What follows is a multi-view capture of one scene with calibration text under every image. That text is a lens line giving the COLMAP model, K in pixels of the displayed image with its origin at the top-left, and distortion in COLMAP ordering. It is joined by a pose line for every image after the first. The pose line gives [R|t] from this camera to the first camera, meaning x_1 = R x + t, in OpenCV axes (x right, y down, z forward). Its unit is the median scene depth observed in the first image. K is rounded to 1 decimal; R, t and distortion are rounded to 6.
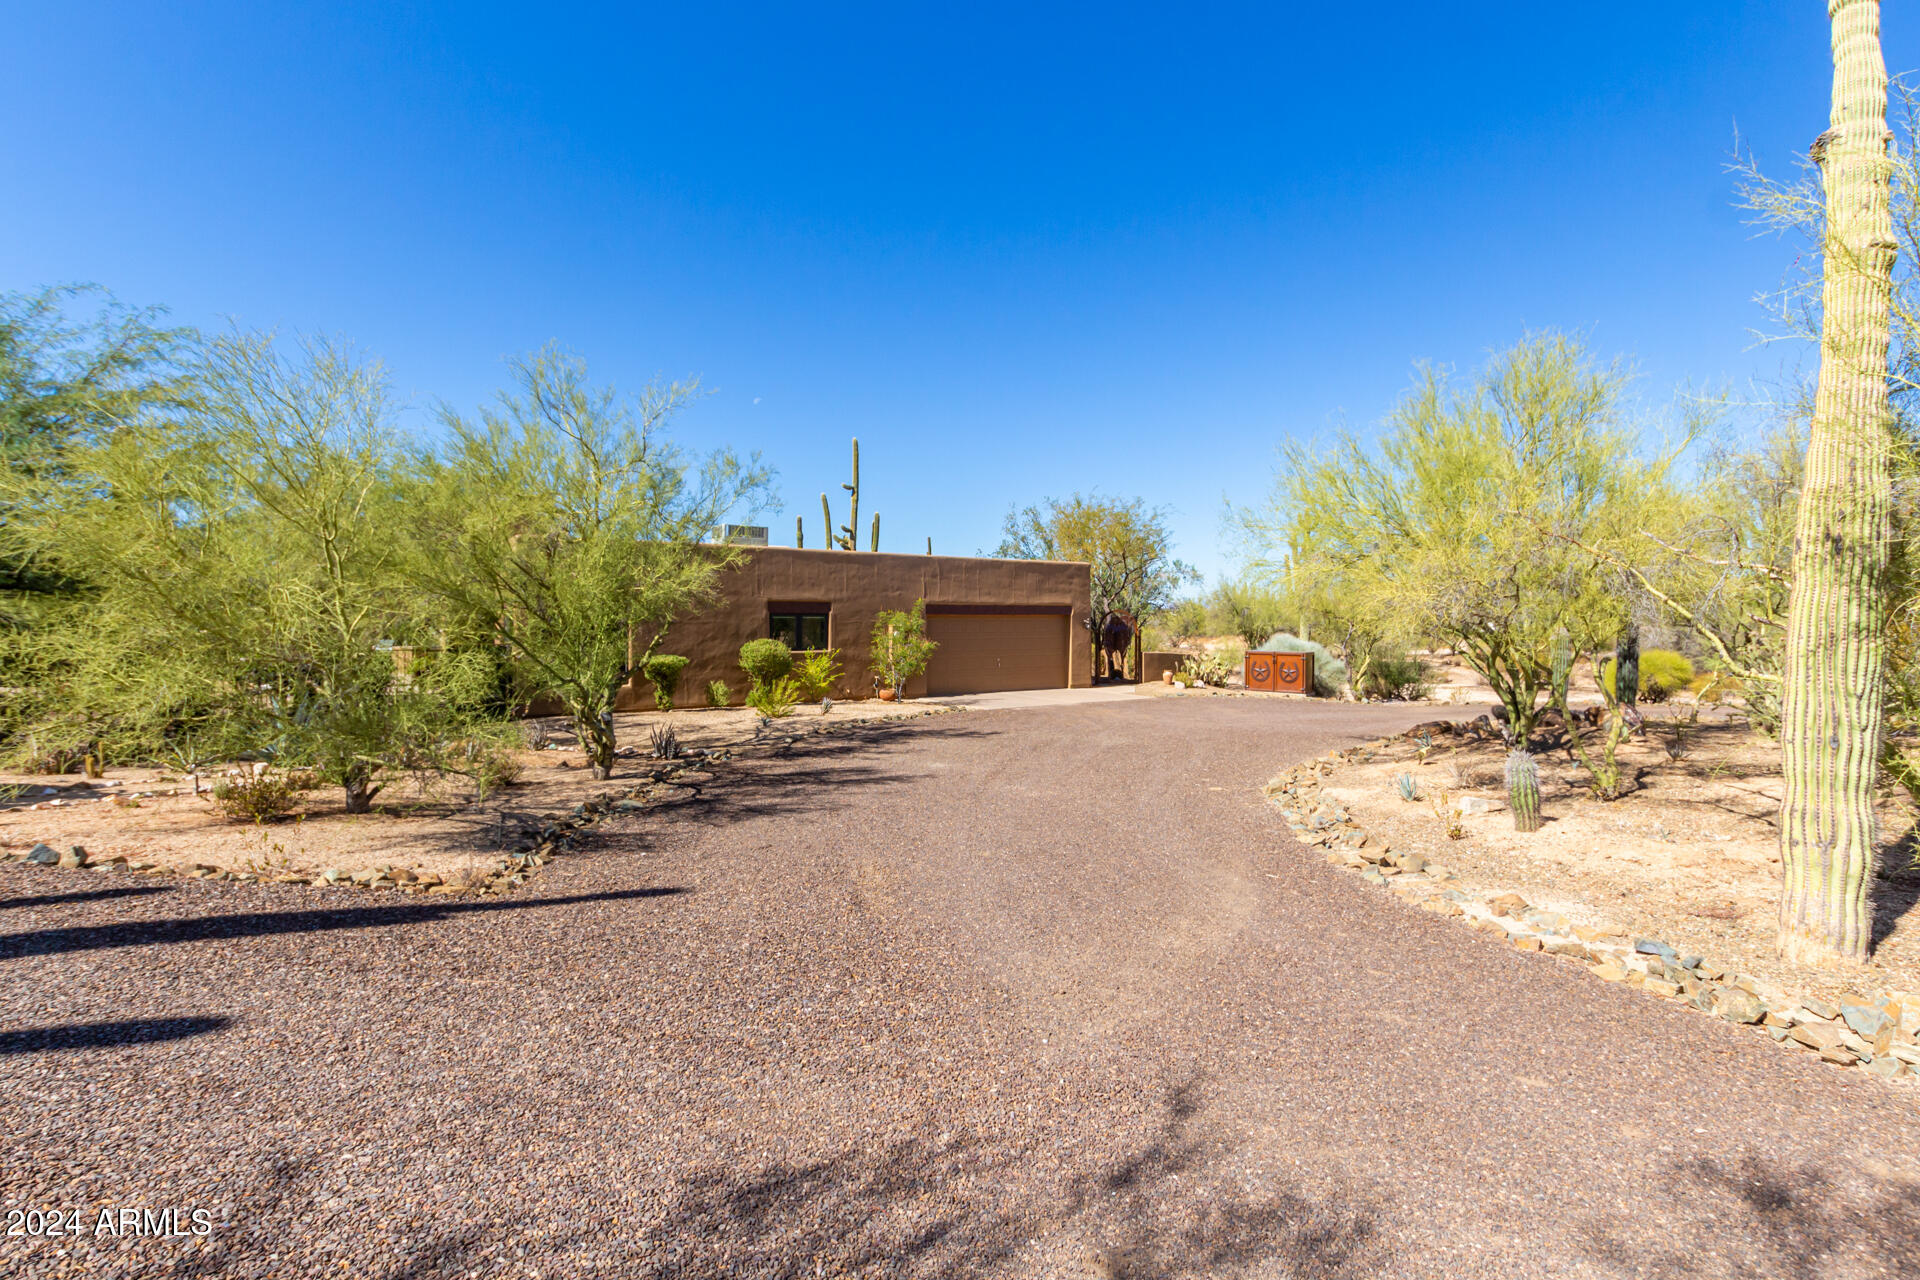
lens RADIAL K [[868.8, 0, 952.2], [0, 868.8, 626.3], [0, 0, 1]] dist [0.001506, -0.001690]
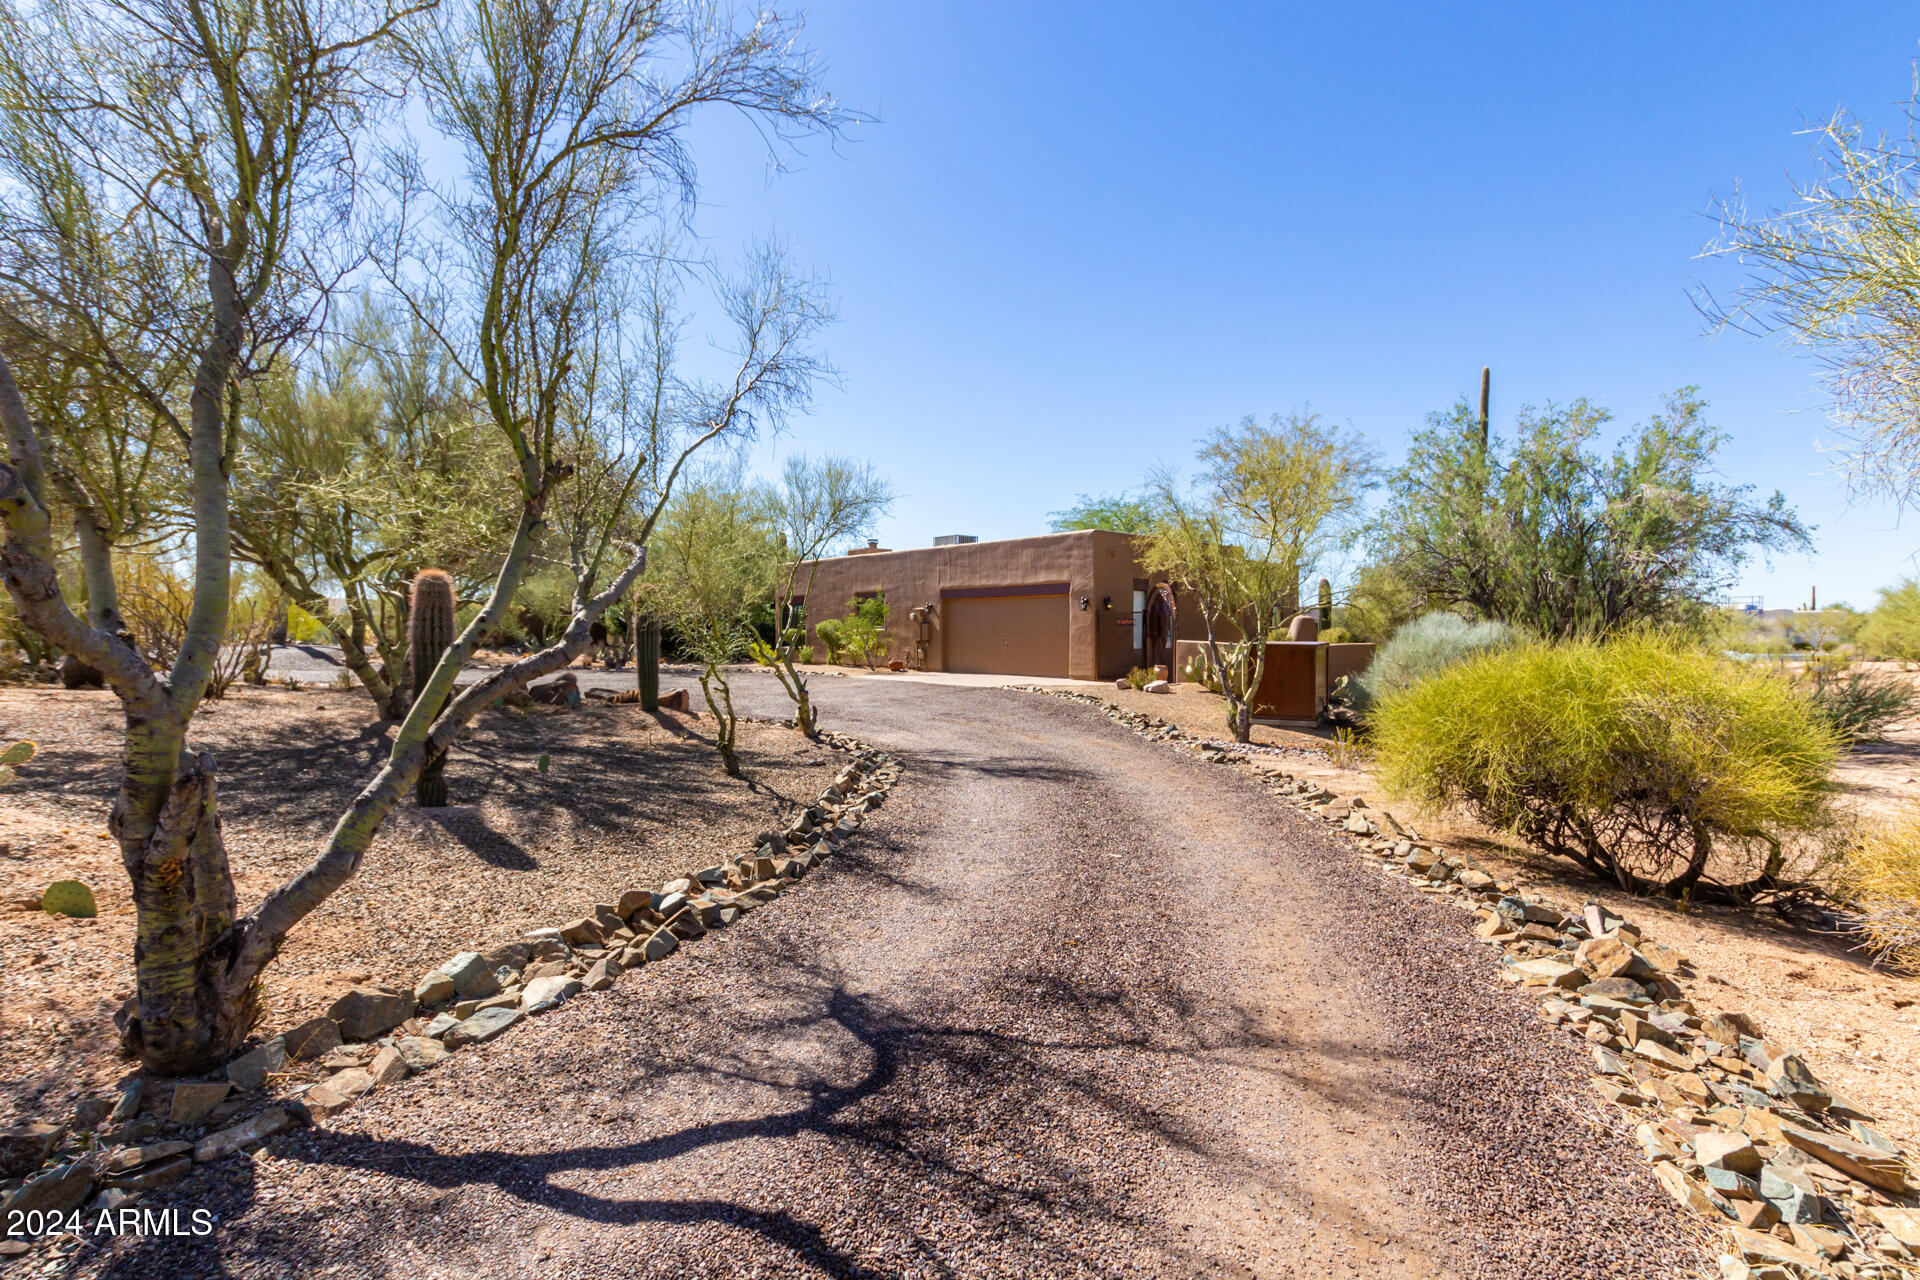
lens RADIAL K [[868.8, 0, 963.5], [0, 868.8, 638.1], [0, 0, 1]] dist [0.001506, -0.001690]
pose [[0.125529, 0.009685, -0.992043, 1.242916], [-0.005473, 0.999944, 0.009069, 0.030278], [0.992075, 0.004291, 0.125575, 1.006312]]
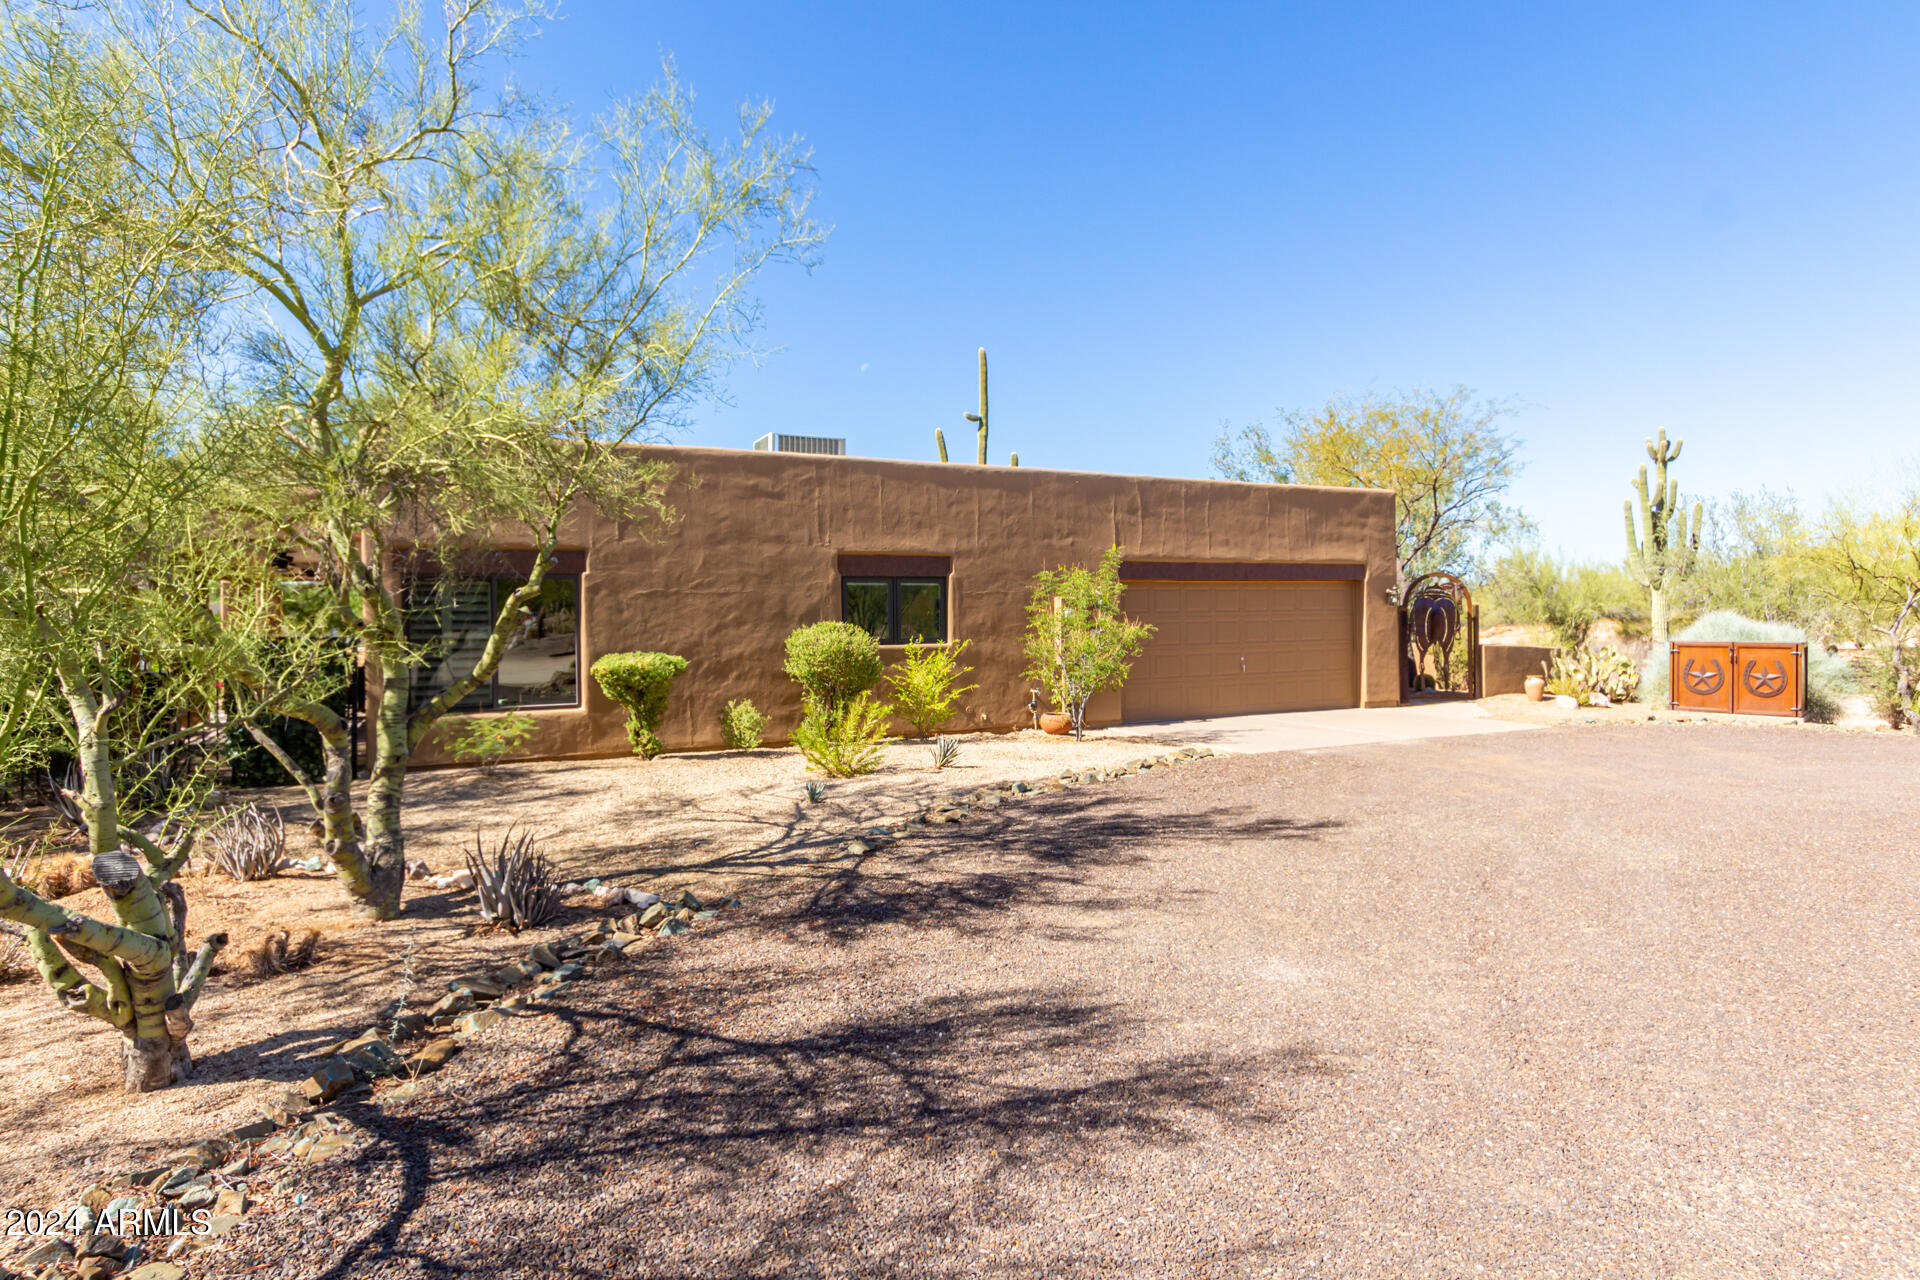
lens RADIAL K [[1022.6, 0, 959.9], [0, 1022.6, 627.5], [0, 0, 1]] dist [0.016985, 0.000193]
pose [[0.991481, -0.011415, -0.129747, -0.052679], [0.011799, 0.999928, 0.002191, 0.017033], [0.129712, -0.003703, 0.991545, 0.372398]]
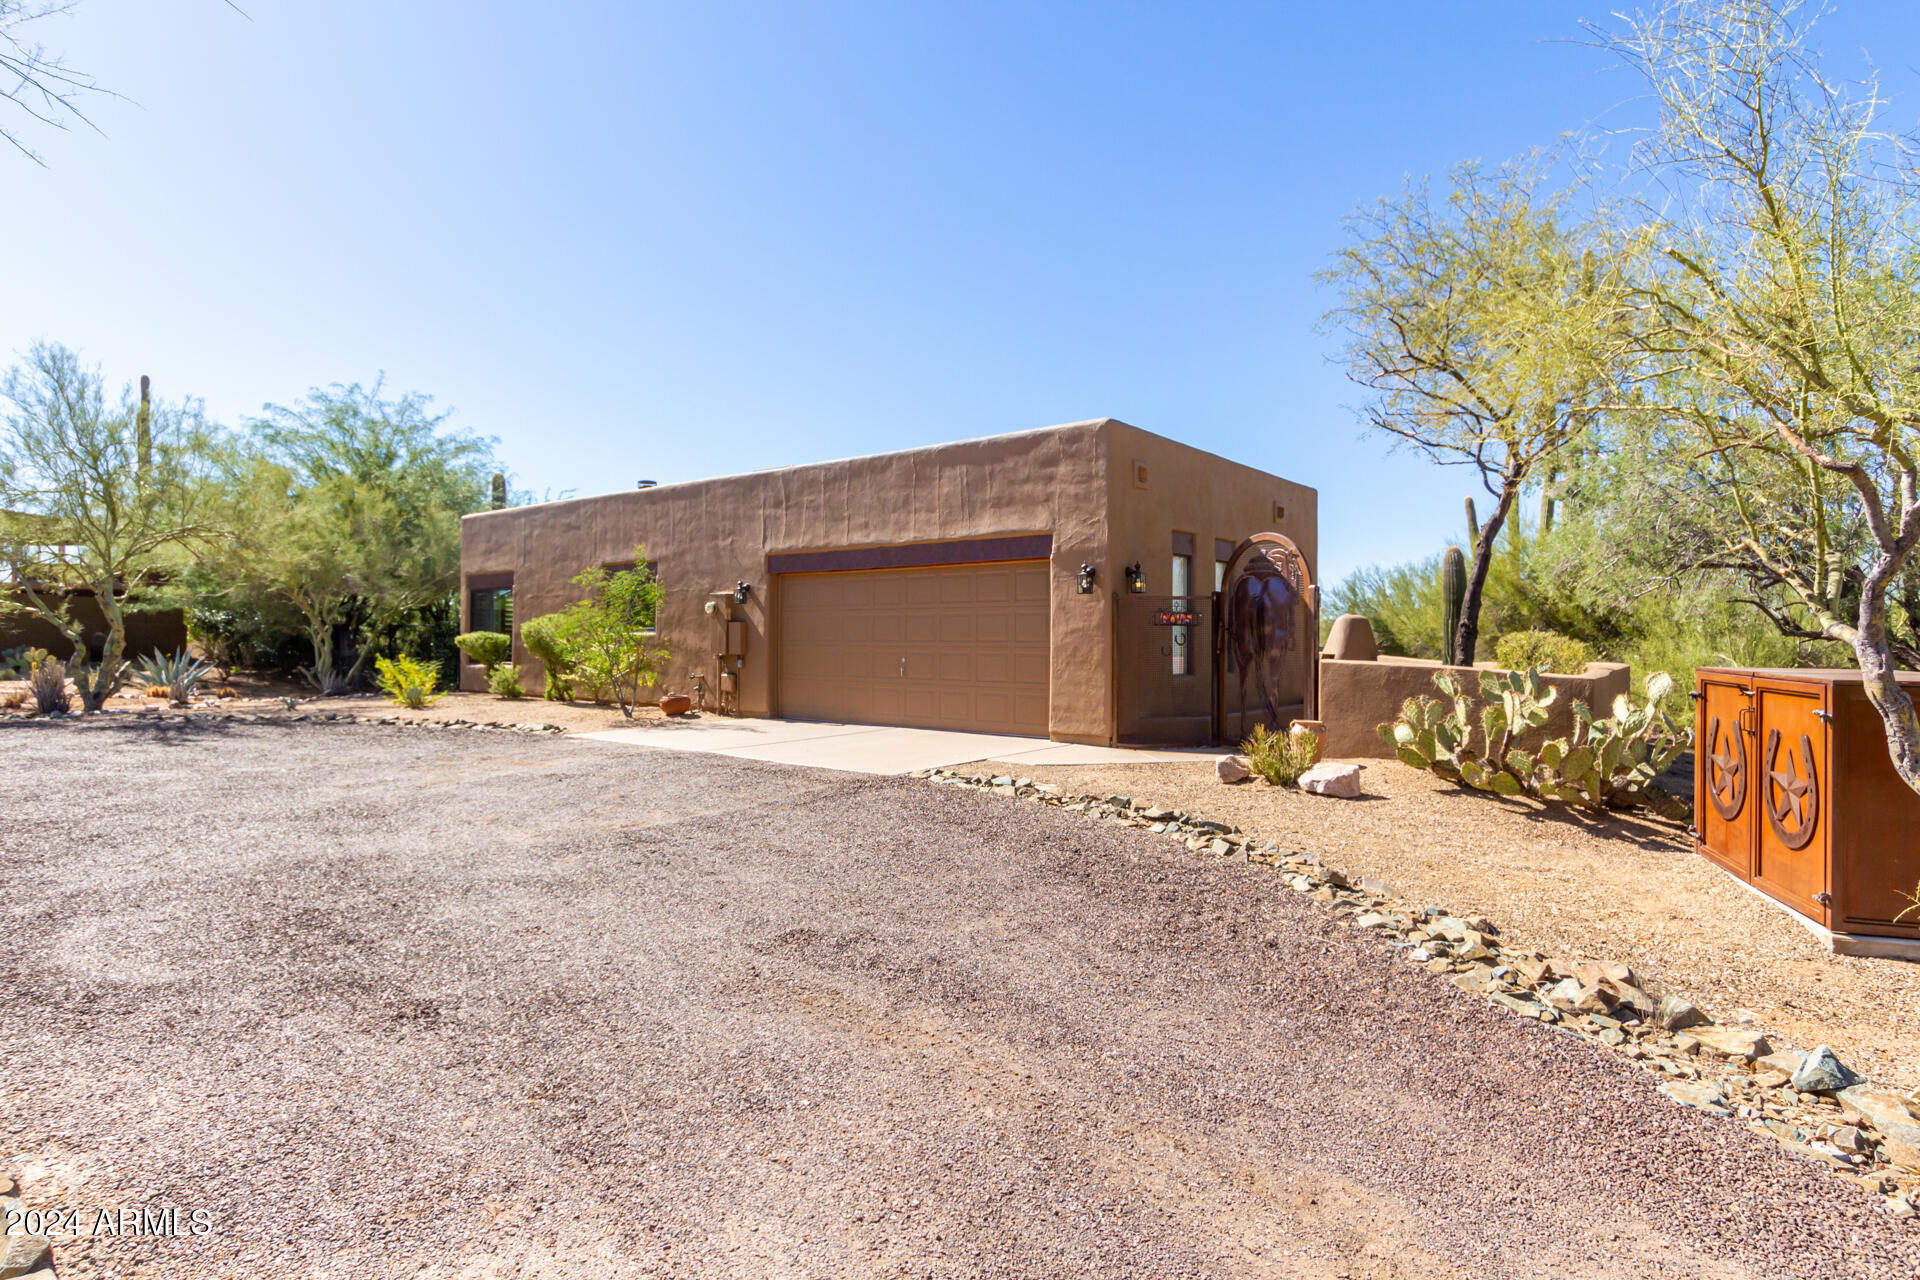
lens RADIAL K [[1024.7, 0, 964.6], [0, 1024.7, 642.2], [0, 0, 1]] dist [0.002146, 0.000040]
pose [[0.293049, 0.006168, -0.956078, 0.736478], [-0.008278, 0.999958, 0.003914, 0.031238], [0.956062, 0.006768, 0.293087, 1.051364]]
